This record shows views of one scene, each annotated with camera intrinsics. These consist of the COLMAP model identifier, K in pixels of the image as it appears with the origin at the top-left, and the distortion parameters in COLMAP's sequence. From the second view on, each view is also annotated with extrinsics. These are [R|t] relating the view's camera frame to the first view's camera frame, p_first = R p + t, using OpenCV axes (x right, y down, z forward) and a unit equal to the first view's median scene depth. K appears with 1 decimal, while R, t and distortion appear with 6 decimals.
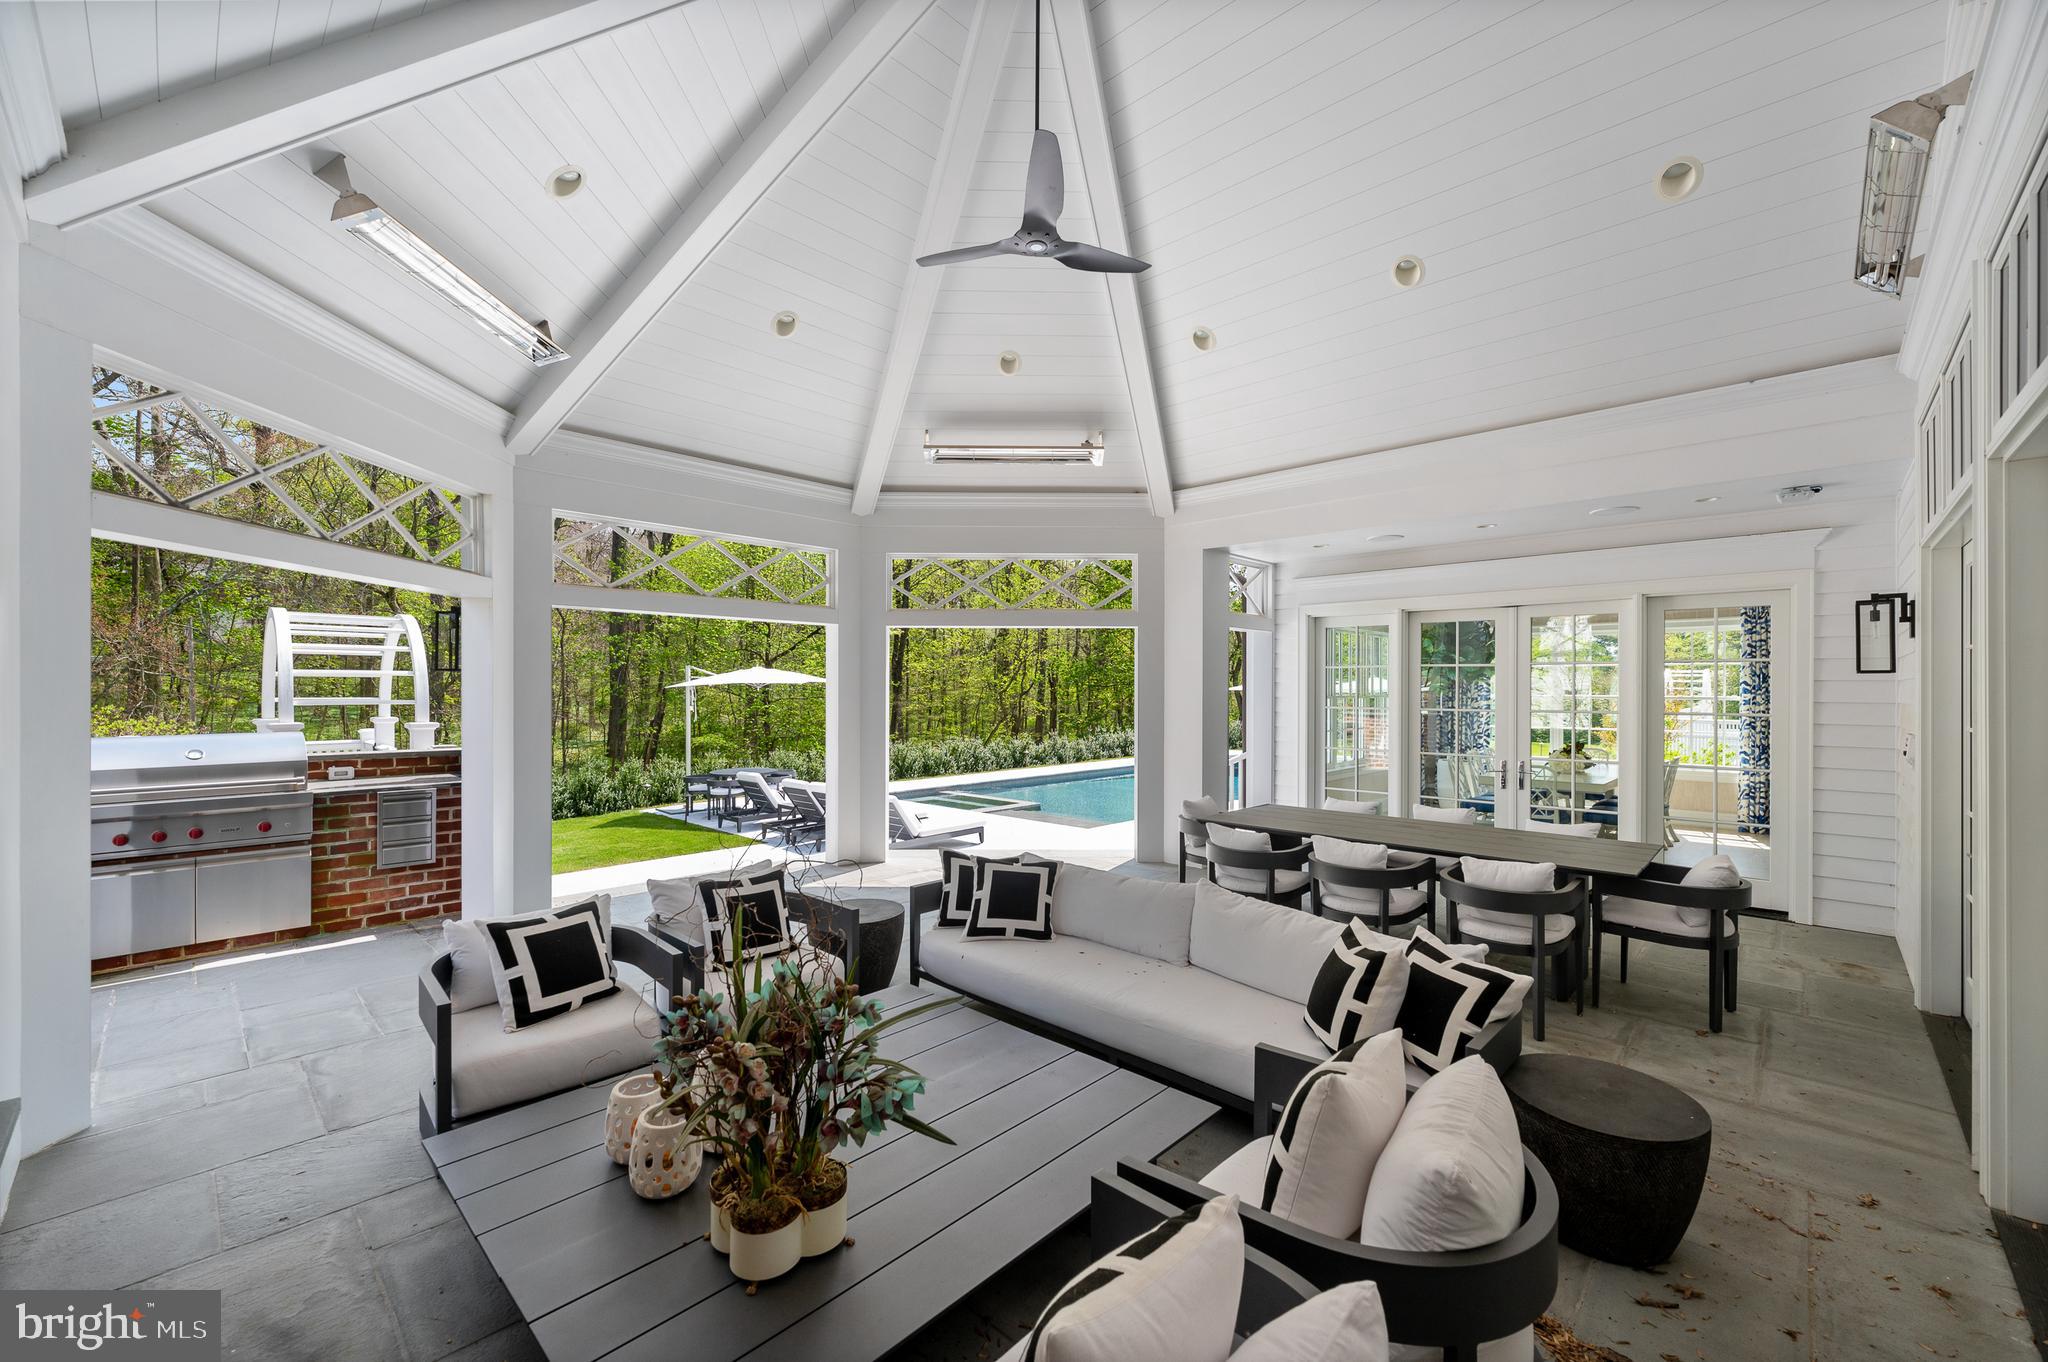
lens RADIAL K [[809.4, 0, 1035.6], [0, 809.4, 696.7], [0, 0, 1]] dist [-0.000598, -0.000004]
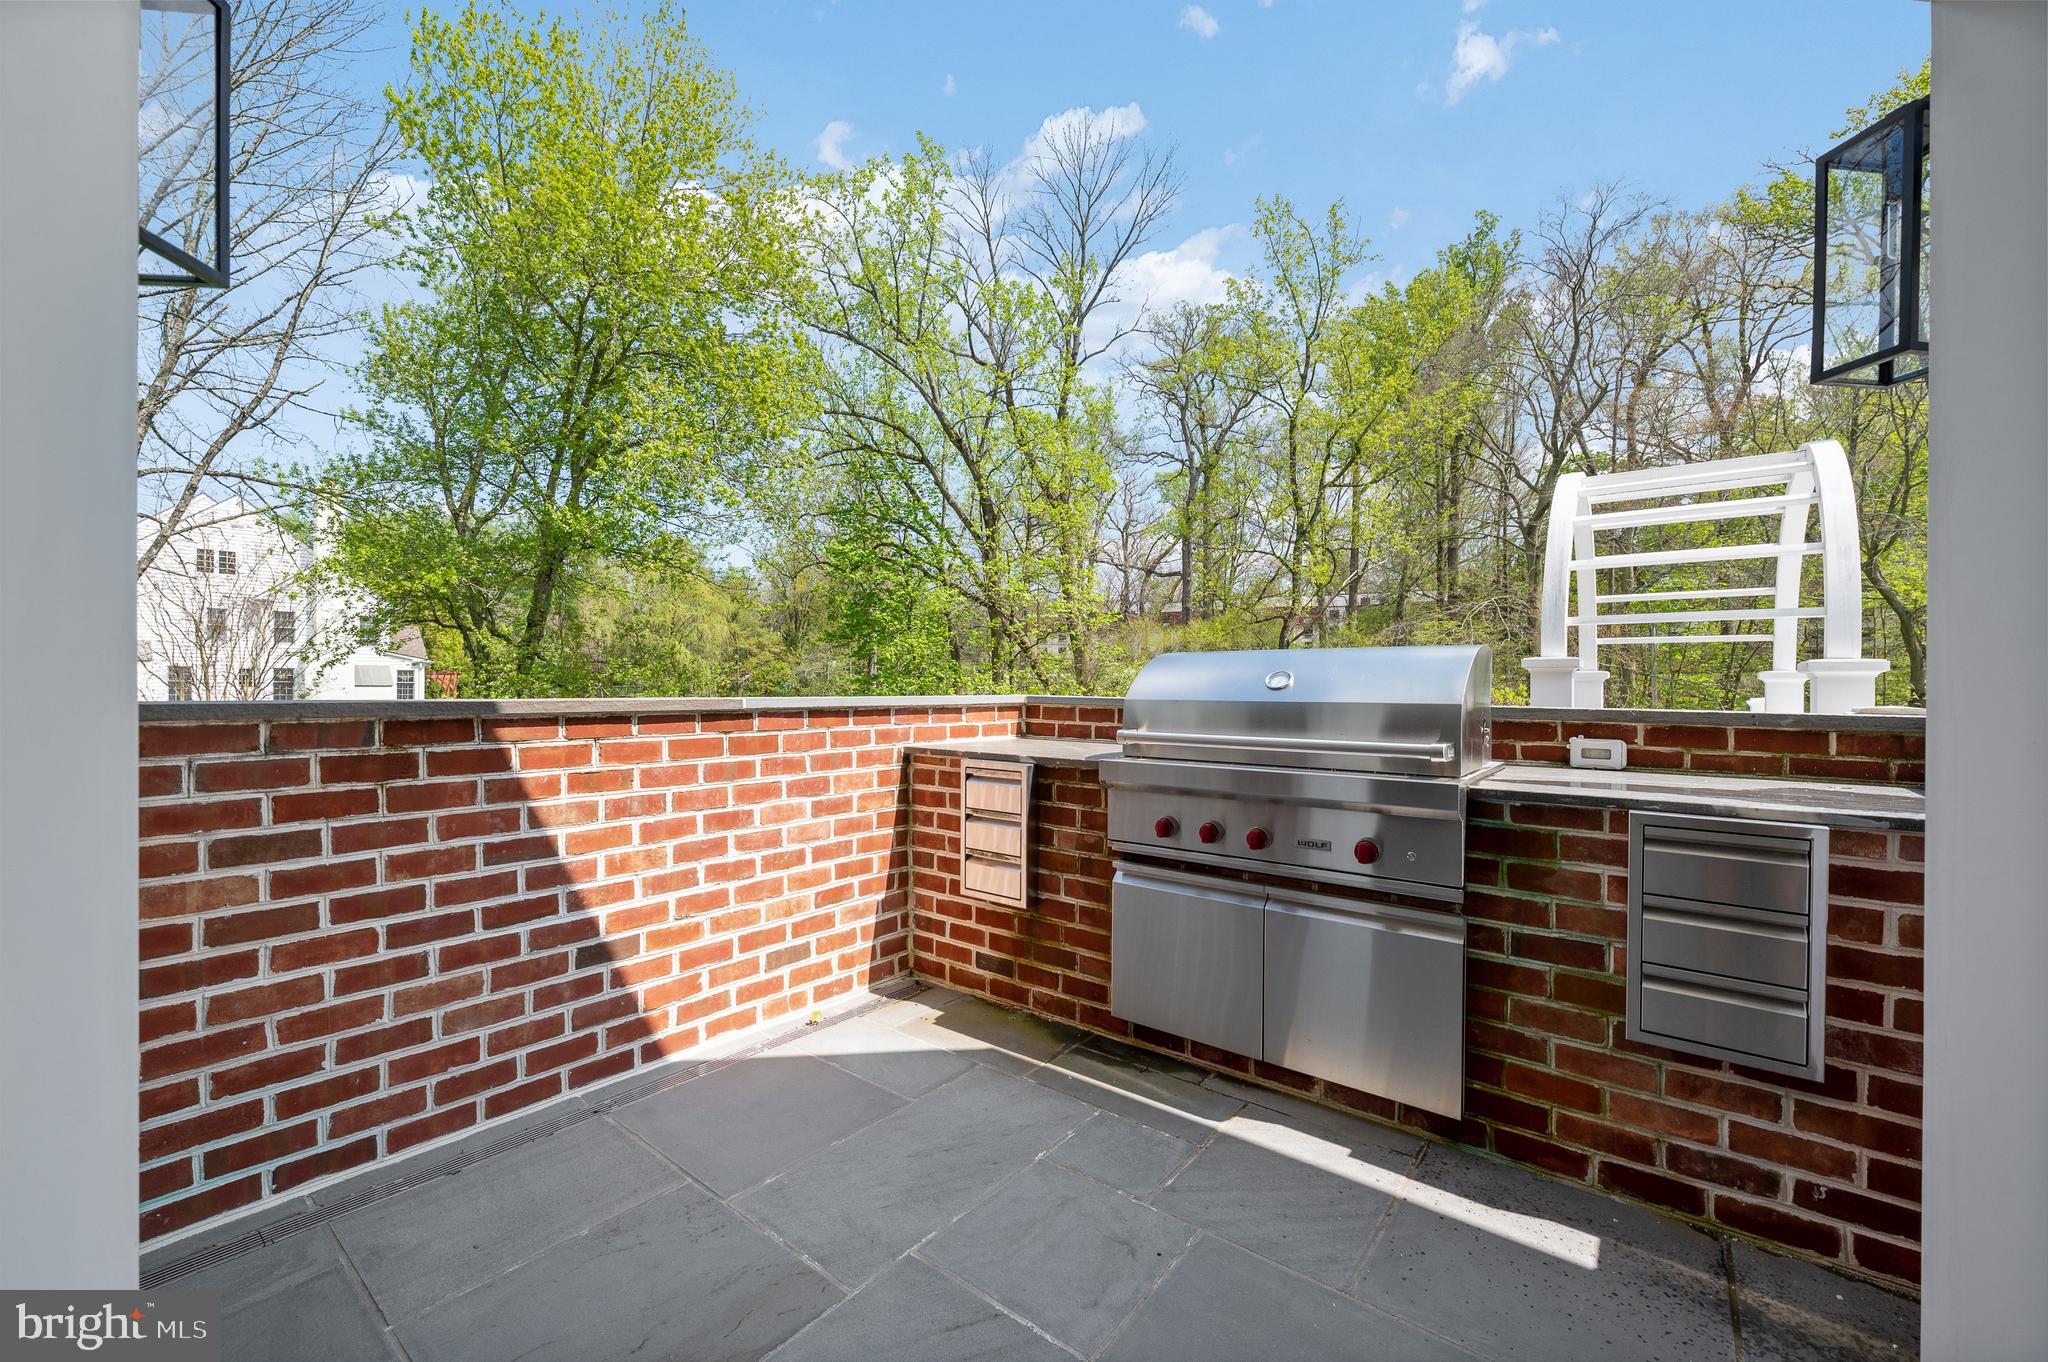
lens RADIAL K [[809.4, 0, 1033.8], [0, 809.4, 688.6], [0, 0, 1]] dist [-0.000598, -0.000004]
pose [[0.035639, -0.010334, -0.999311, -0.455564], [-0.018121, 0.999775, -0.010985, 0.071214], [0.999200, 0.018500, 0.035444, 0.698486]]
